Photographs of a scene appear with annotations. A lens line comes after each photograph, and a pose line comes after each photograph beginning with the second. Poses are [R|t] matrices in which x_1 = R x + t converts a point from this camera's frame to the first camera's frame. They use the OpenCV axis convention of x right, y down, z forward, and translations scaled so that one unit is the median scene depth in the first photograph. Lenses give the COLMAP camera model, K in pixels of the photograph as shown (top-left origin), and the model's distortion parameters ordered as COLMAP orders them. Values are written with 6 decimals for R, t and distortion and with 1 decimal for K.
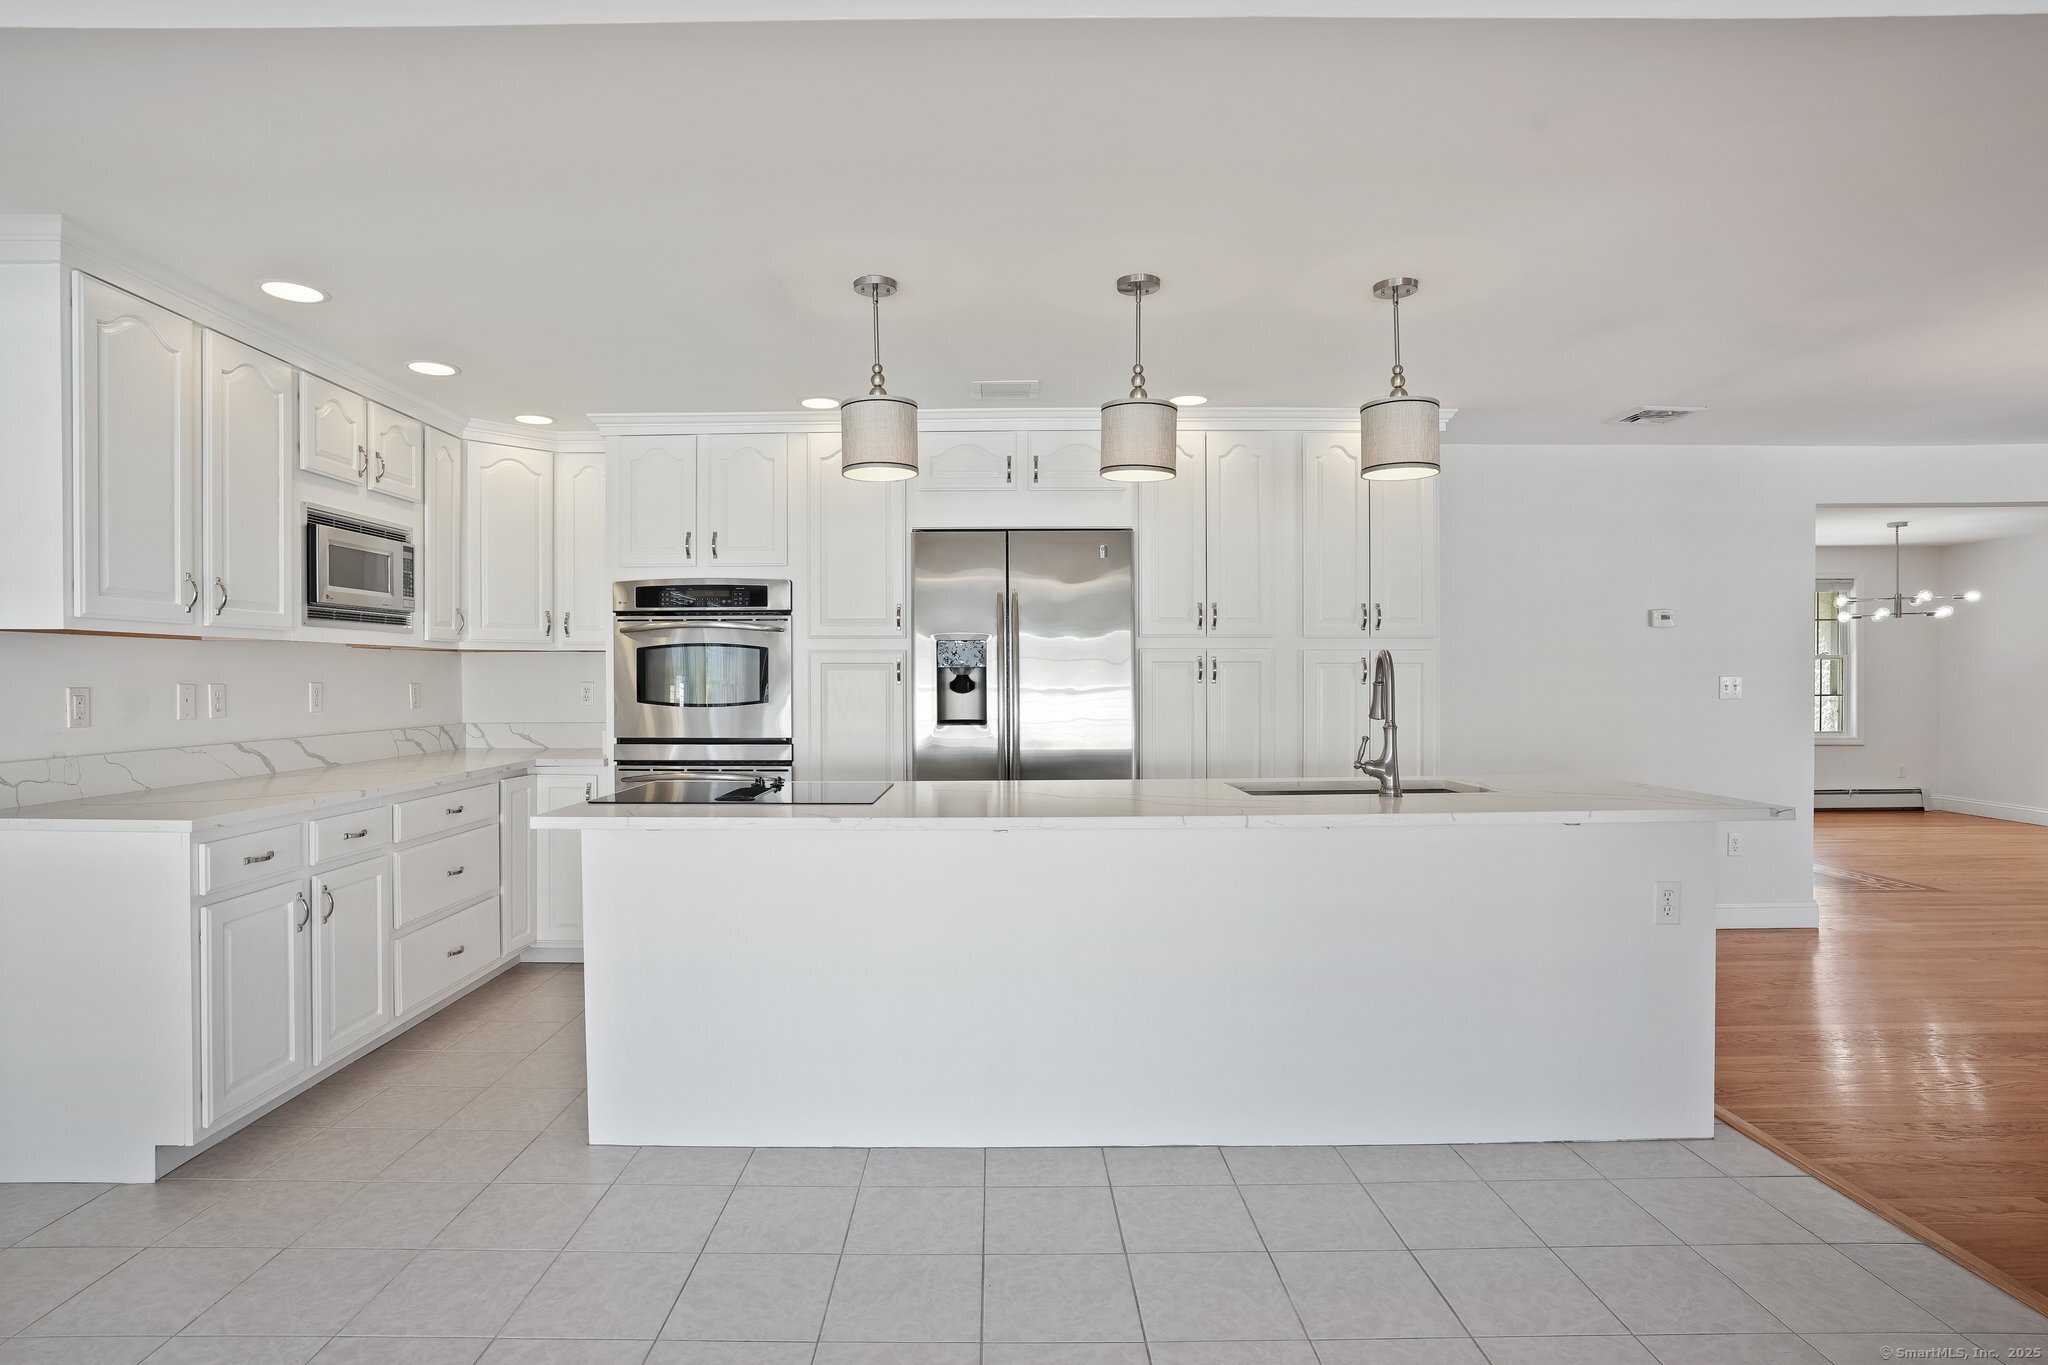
lens RADIAL K [[1066.9, 0, 986.5], [0, 1066.9, 687.5], [0, 0, 1]] dist [-0.039068, 0.002536]
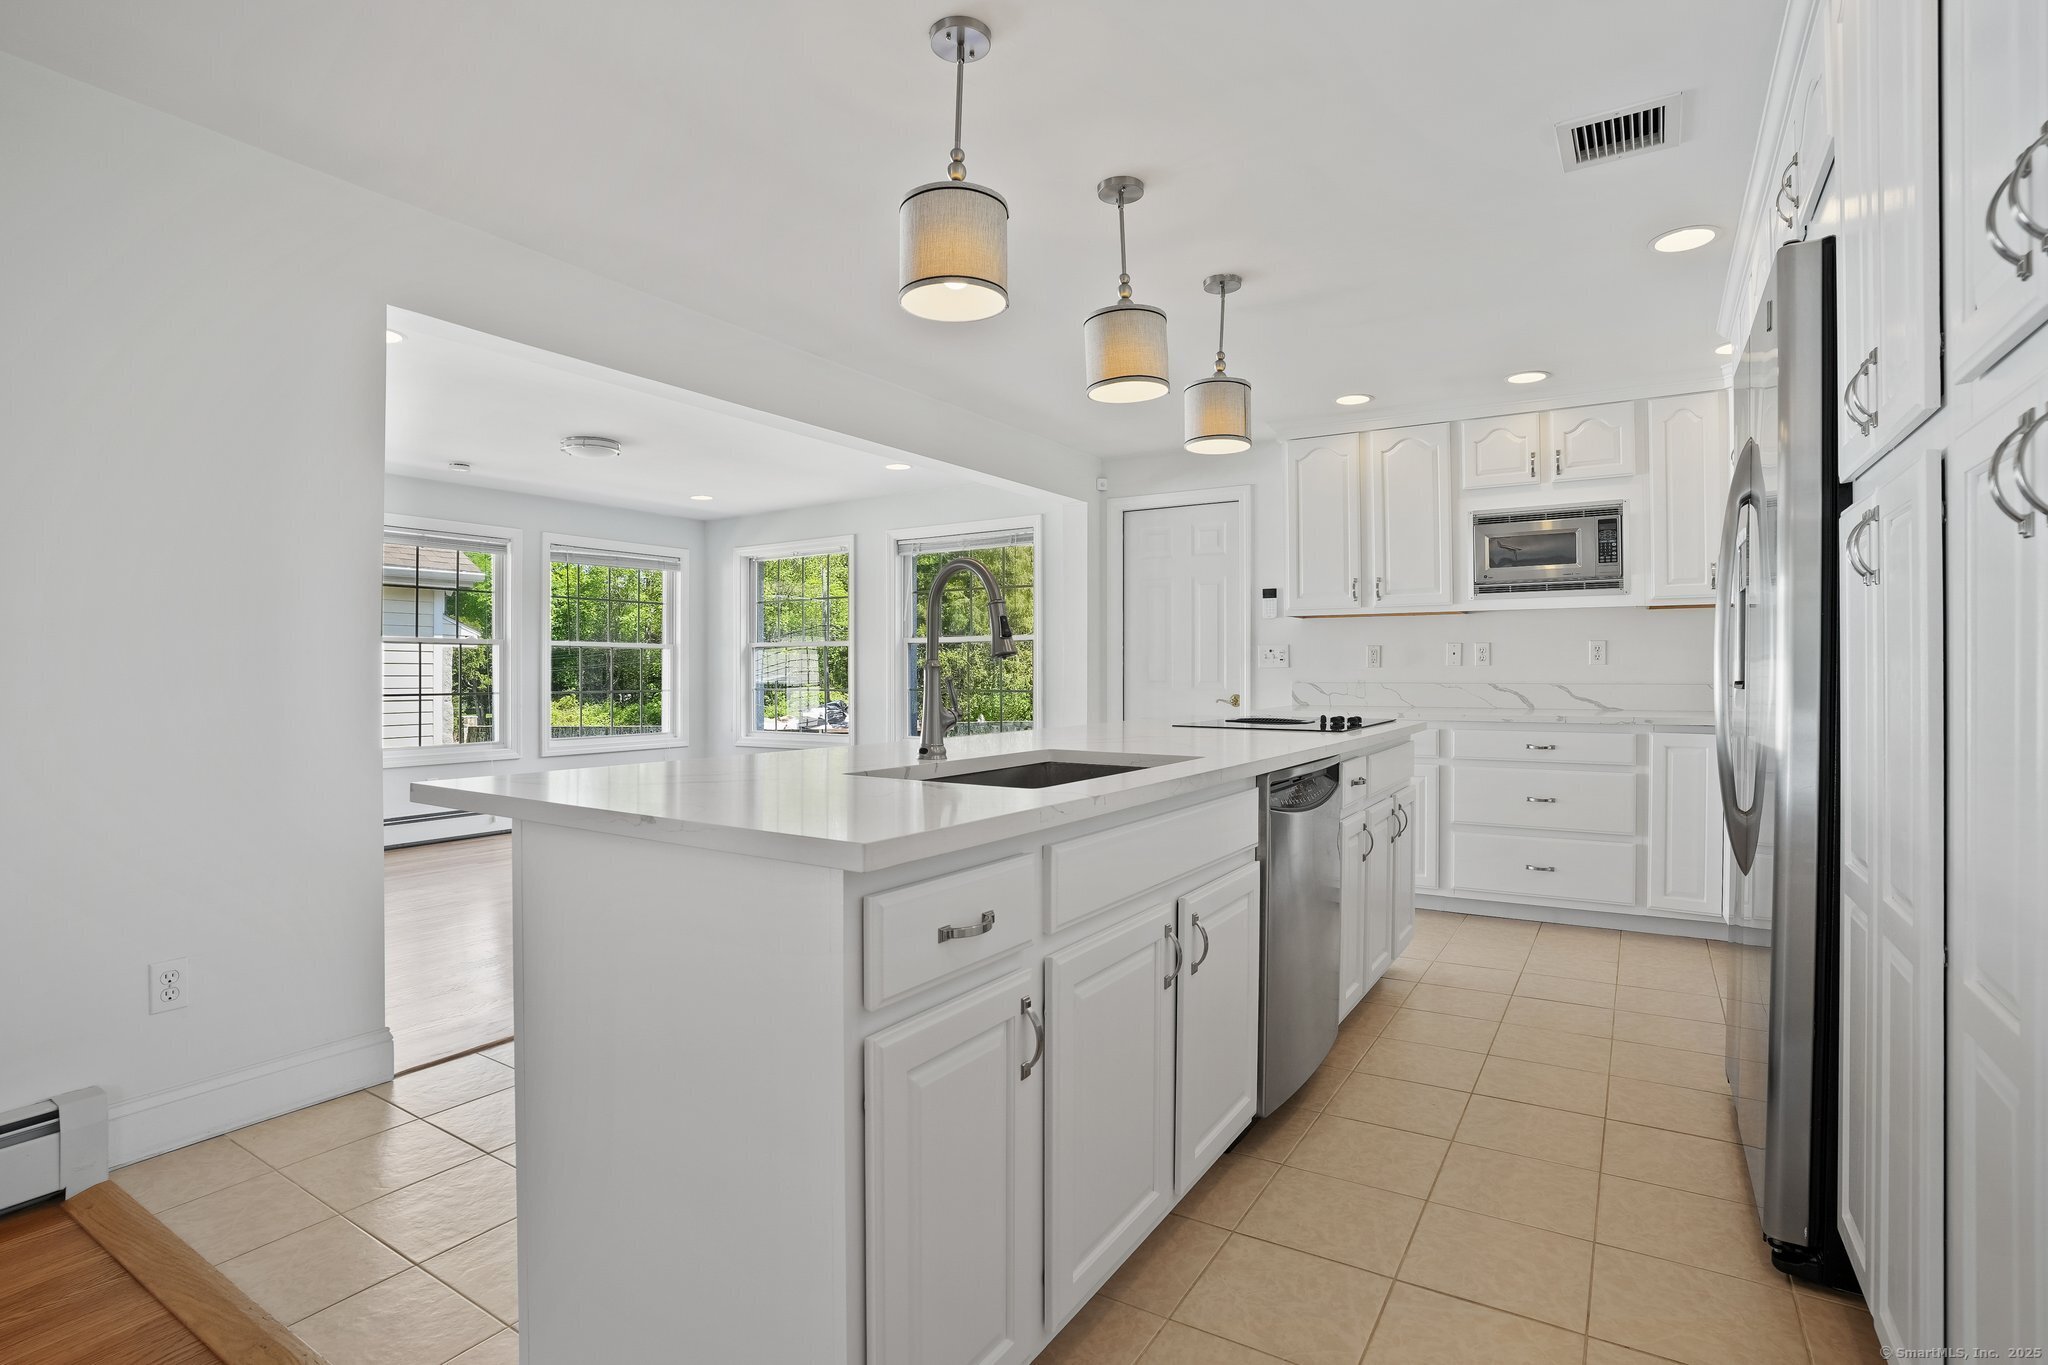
lens RADIAL K [[1006.8, 0, 1034.8], [0, 1006.8, 669.6], [0, 0, 1]] dist [-0.048436, 0.010433]
pose [[-0.513165, 0.004457, -0.858278, 0.635923], [-0.003521, 0.999967, 0.007298, 0.021261], [0.858283, 0.006767, -0.513132, 0.943131]]
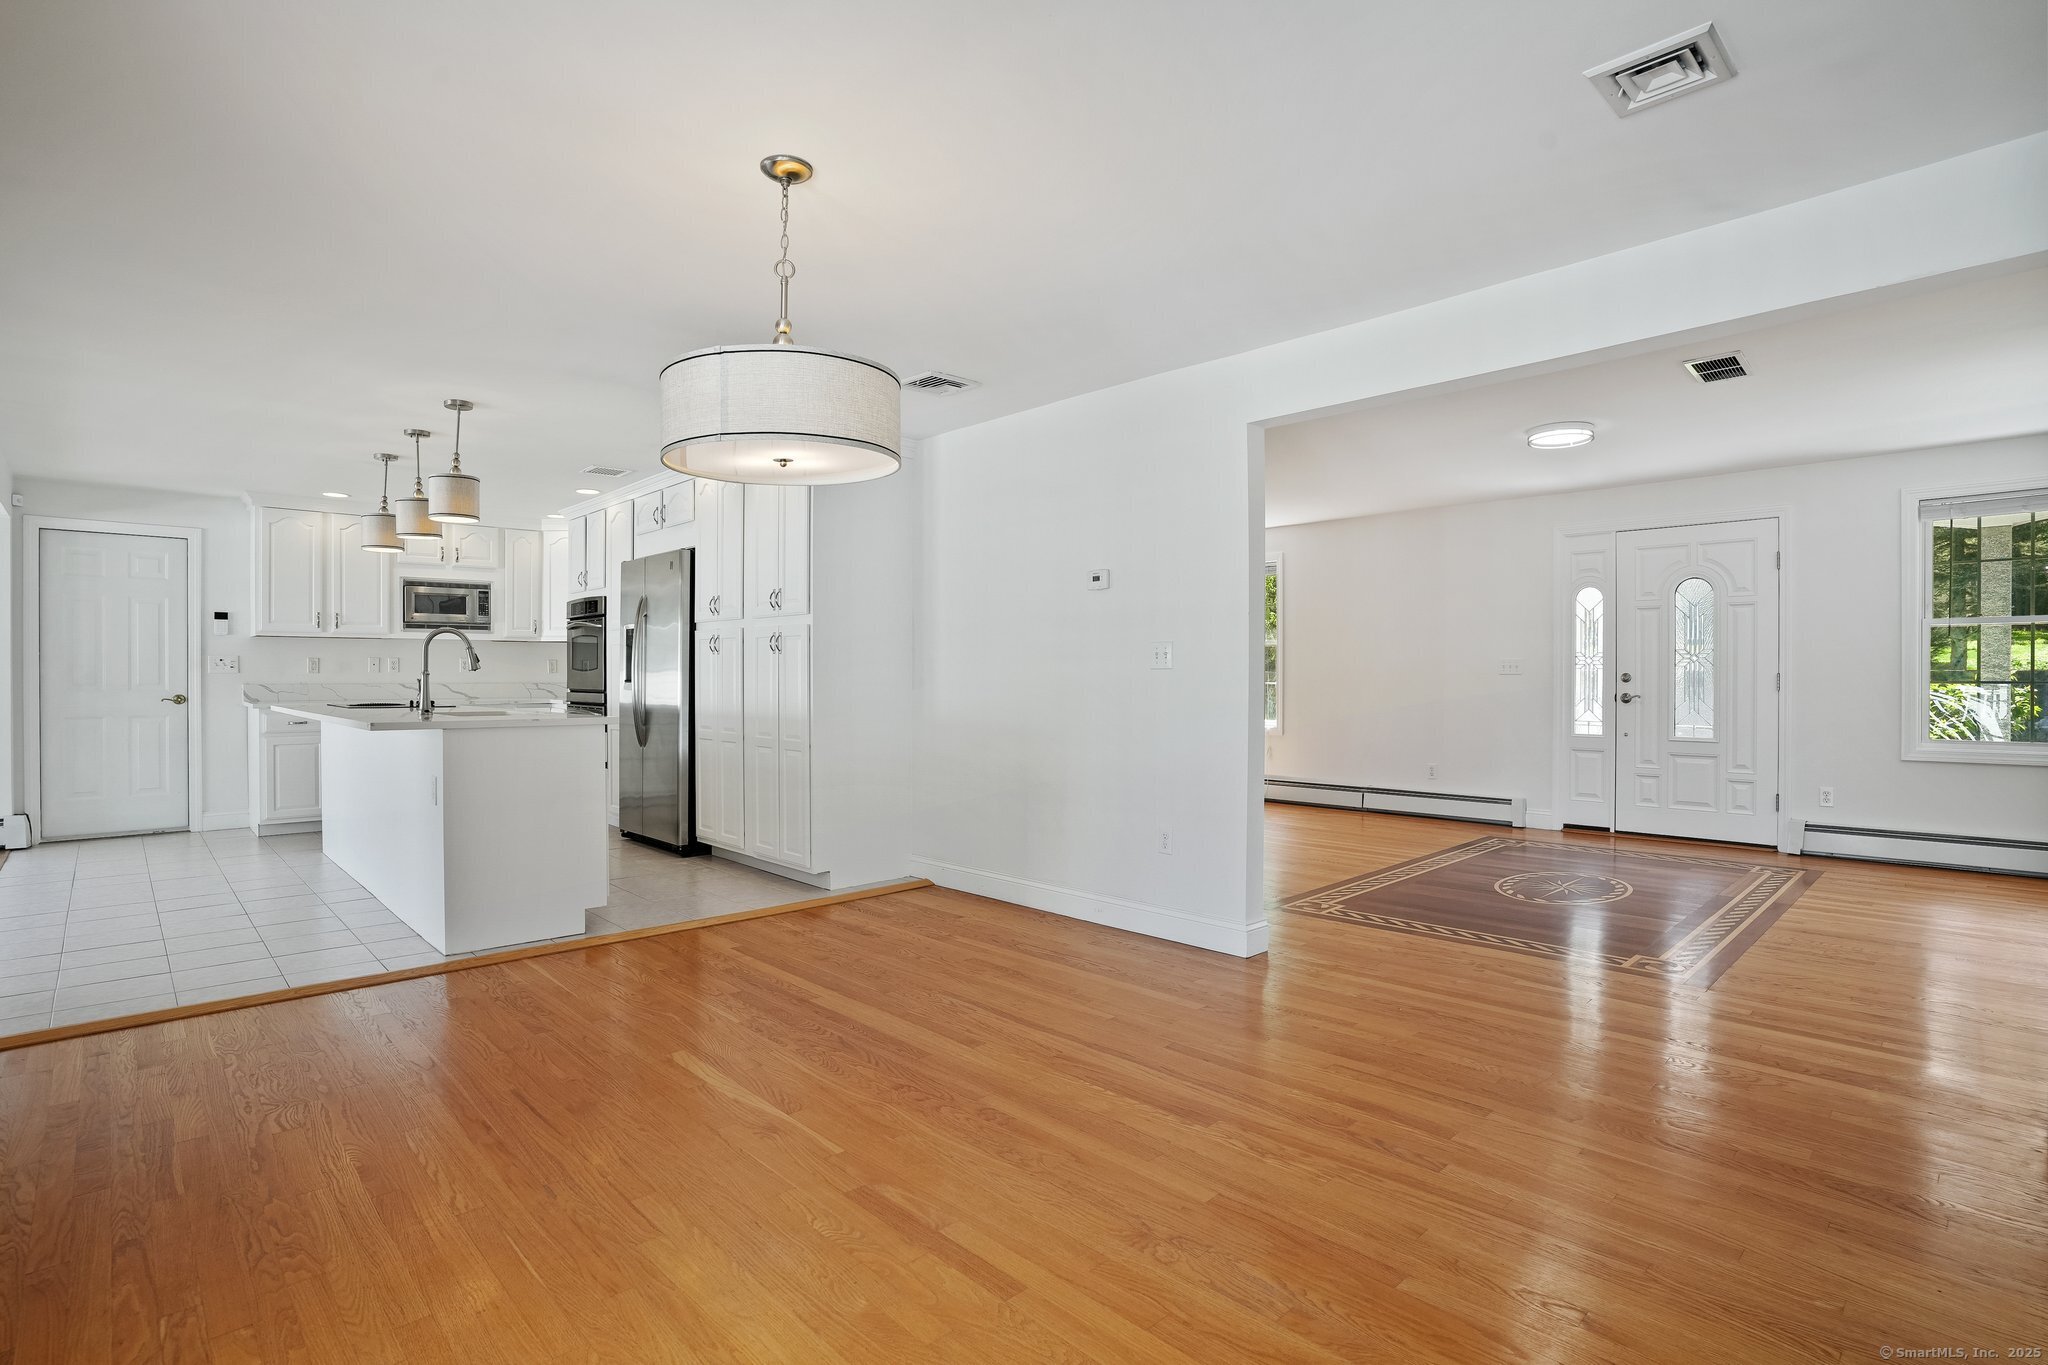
lens RADIAL K [[1006.8, 0, 1036.1], [0, 1006.8, 679.2], [0, 0, 1]] dist [-0.048436, 0.010433]
pose [[0.700031, 0.005472, -0.714091, 1.455675], [-0.008055, 0.999968, -0.000234, 0.026393], [0.714067, 0.005916, 0.700053, 0.388100]]
